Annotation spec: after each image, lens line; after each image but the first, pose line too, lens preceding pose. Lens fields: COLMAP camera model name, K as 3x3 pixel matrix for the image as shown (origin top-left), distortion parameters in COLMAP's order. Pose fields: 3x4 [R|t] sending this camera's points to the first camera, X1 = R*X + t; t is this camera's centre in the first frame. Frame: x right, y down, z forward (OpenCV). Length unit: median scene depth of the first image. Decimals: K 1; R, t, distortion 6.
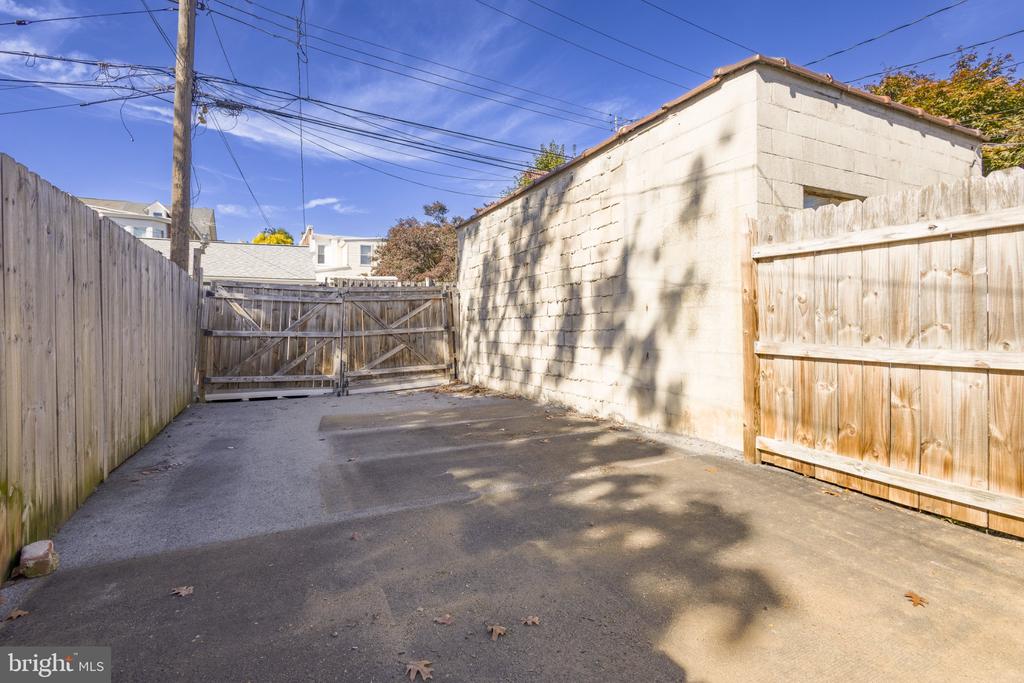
lens RADIAL K [[432.7, 0, 482.5], [0, 432.7, 321.7], [0, 0, 1]] dist [-0.001960, 0.000006]
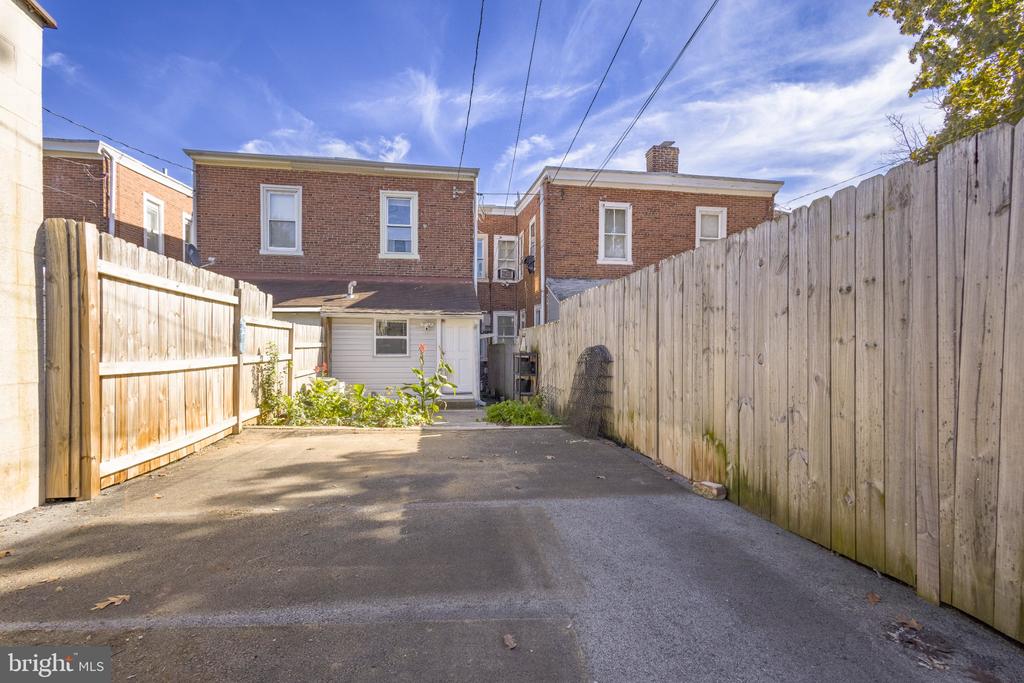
lens RADIAL K [[471.6, 0, 505.8], [0, 471.6, 348.1], [0, 0, 1]] dist [0.004719, 0.000423]
pose [[-0.956575, 0.004339, 0.291456, -0.249559], [0.002899, 0.999981, -0.005372, 0.012178], [-0.291473, -0.004294, -0.956569, 0.875664]]
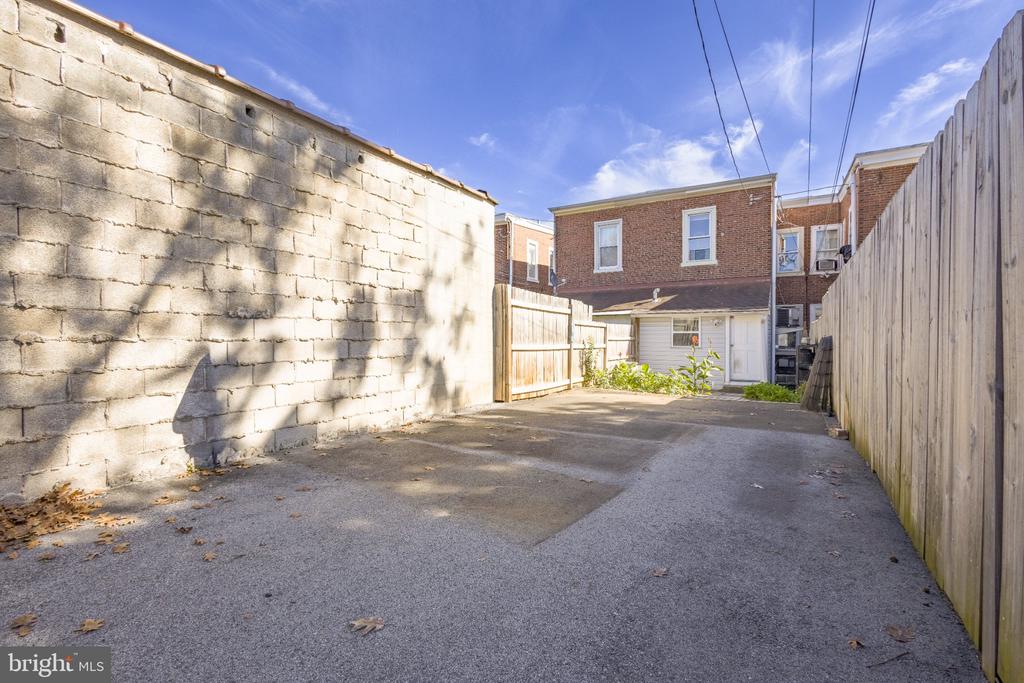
lens RADIAL K [[471.6, 0, 505.8], [0, 471.6, 348.1], [0, 0, 1]] dist [0.004719, 0.000423]
pose [[-0.546164, -0.004873, 0.837664, -0.669202], [-0.004761, 0.999985, 0.002713, 0.031510], [-0.837665, -0.002506, -0.546179, 1.177283]]
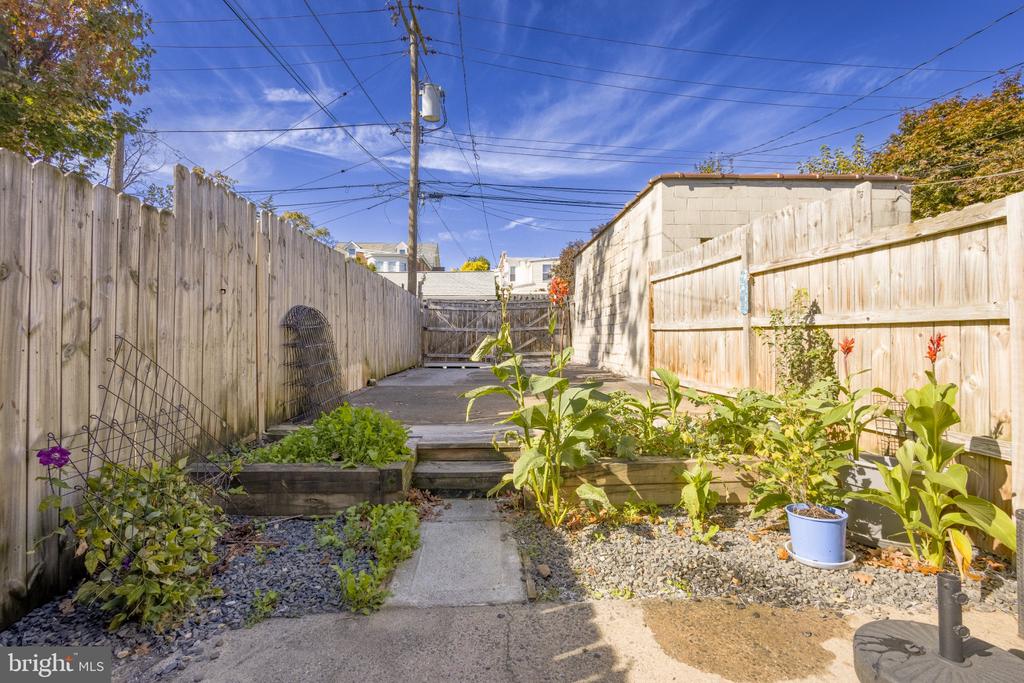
lens RADIAL K [[471.6, 0, 505.8], [0, 471.6, 348.1], [0, 0, 1]] dist [0.004719, 0.000423]
pose [[0.914205, 0.011503, -0.405090, 0.522438], [0.000825, 0.999542, 0.030244, 0.054011], [0.405252, -0.027984, 0.913776, -0.740075]]
